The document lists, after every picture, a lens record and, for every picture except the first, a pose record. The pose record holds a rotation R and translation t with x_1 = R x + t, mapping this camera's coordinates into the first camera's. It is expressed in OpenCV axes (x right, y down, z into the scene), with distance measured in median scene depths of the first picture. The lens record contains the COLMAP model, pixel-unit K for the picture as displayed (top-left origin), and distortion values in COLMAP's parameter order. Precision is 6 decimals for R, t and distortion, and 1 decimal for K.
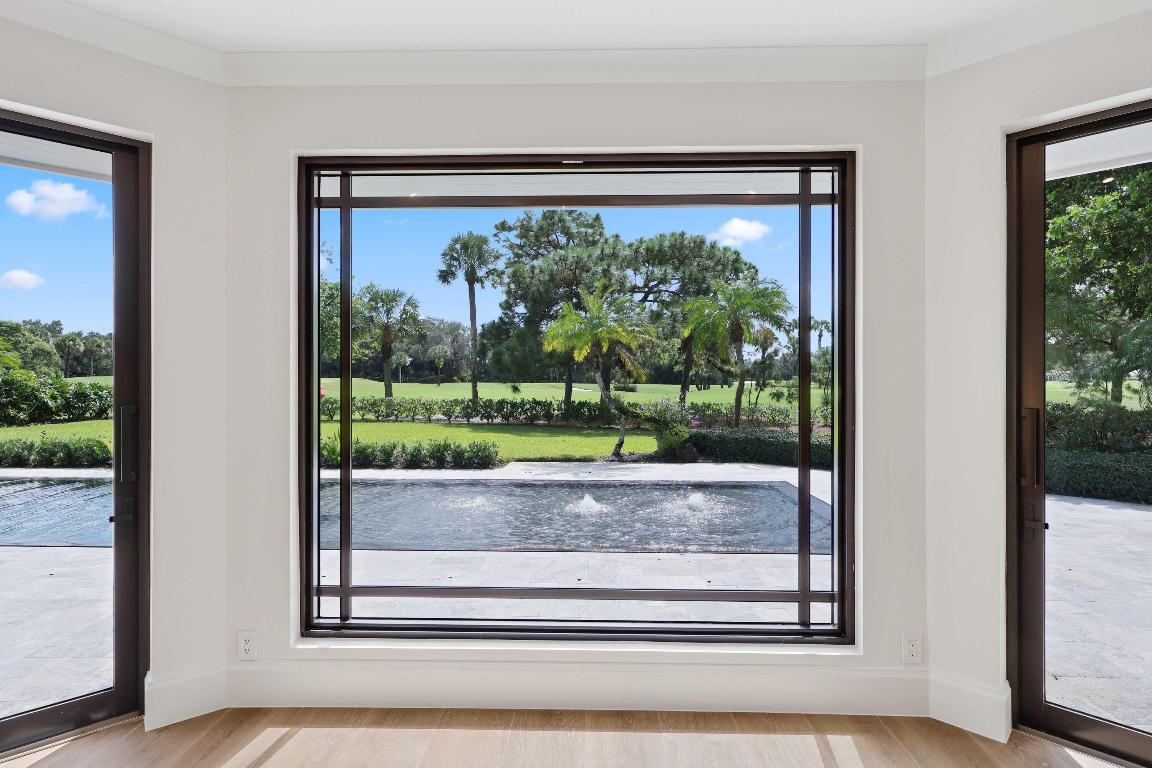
lens RADIAL K [[602.3, 0, 576.0], [0, 602.3, 384.0], [0, 0, 1]] dist [-0.000092, -0.000137]
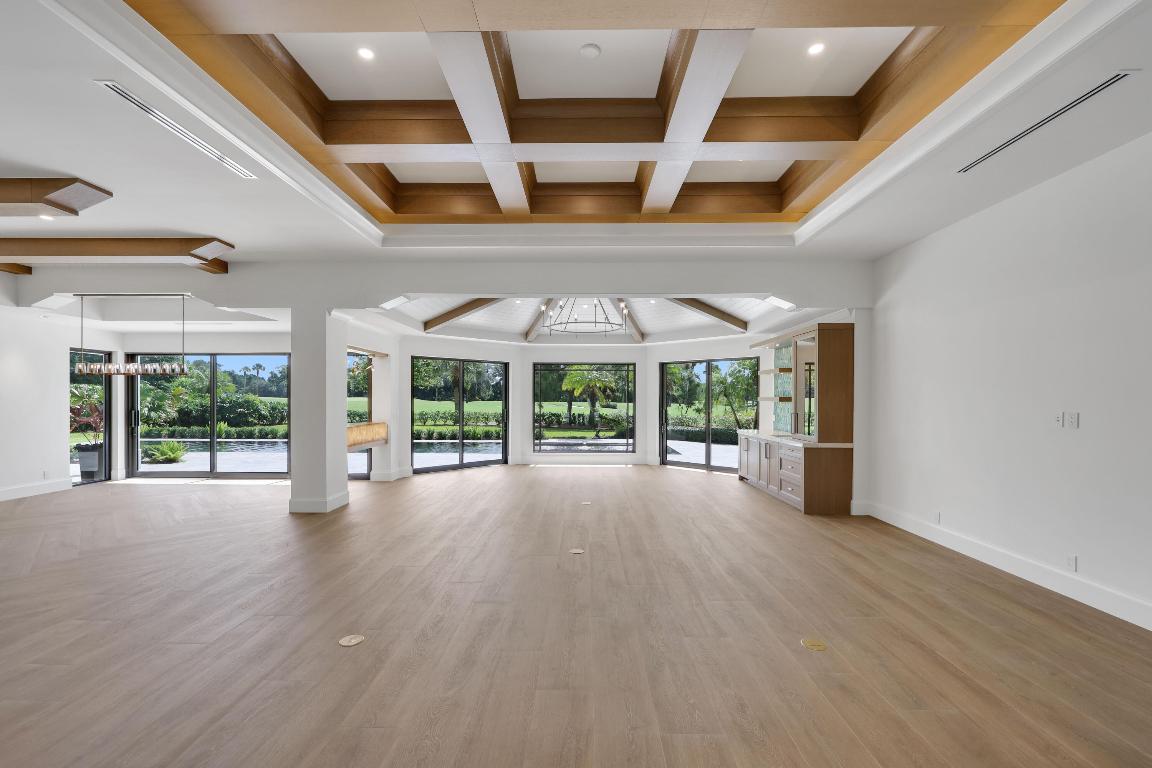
lens RADIAL K [[495.8, 0, 574.3], [0, 495.8, 401.3], [0, 0, 1]] dist [0.001240, 0.000143]
pose [[0.999964, 0.002530, 0.008064, -0.016842], [-0.002518, 0.999996, -0.001524, -0.003835], [-0.008068, 0.001504, 0.999966, -0.453067]]
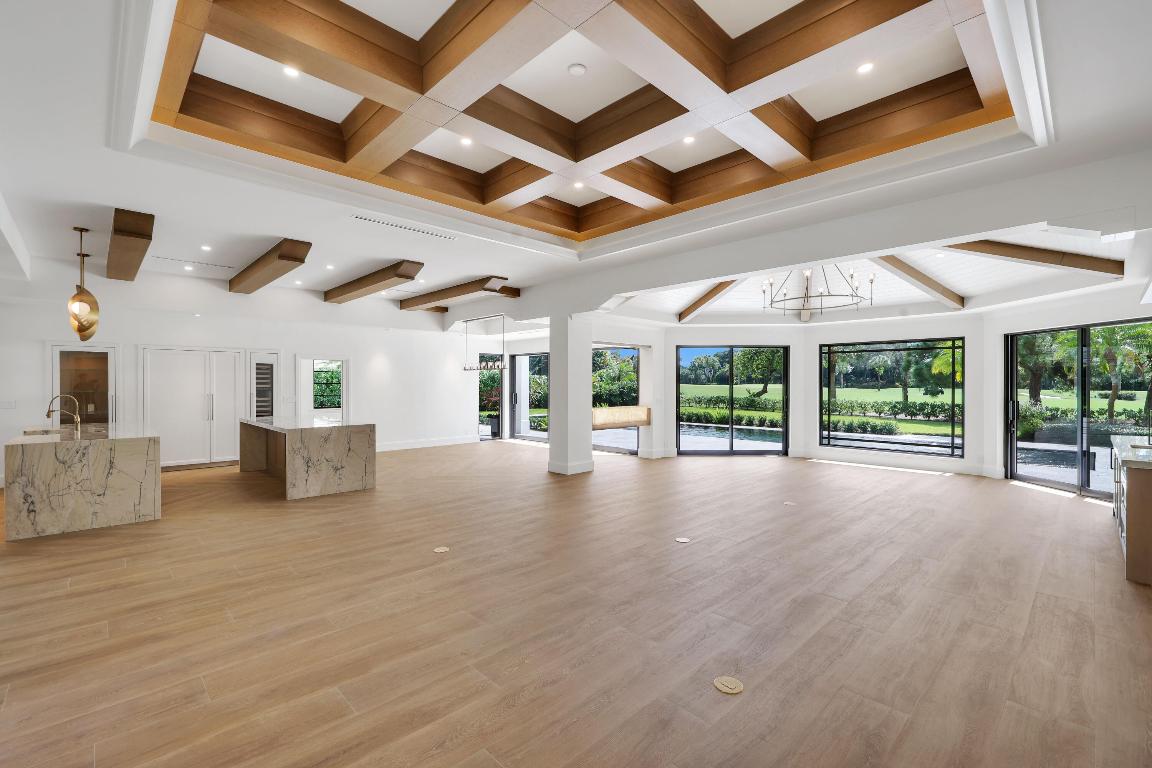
lens RADIAL K [[497.4, 0, 576.0], [0, 497.4, 384.0], [0, 0, 1]] dist [0.000952, 0.000130]
pose [[0.714390, -0.000076, -0.699748, 0.121408], [-0.006082, 0.999962, -0.006318, -0.003944], [0.699721, 0.008769, 0.714362, -0.416661]]
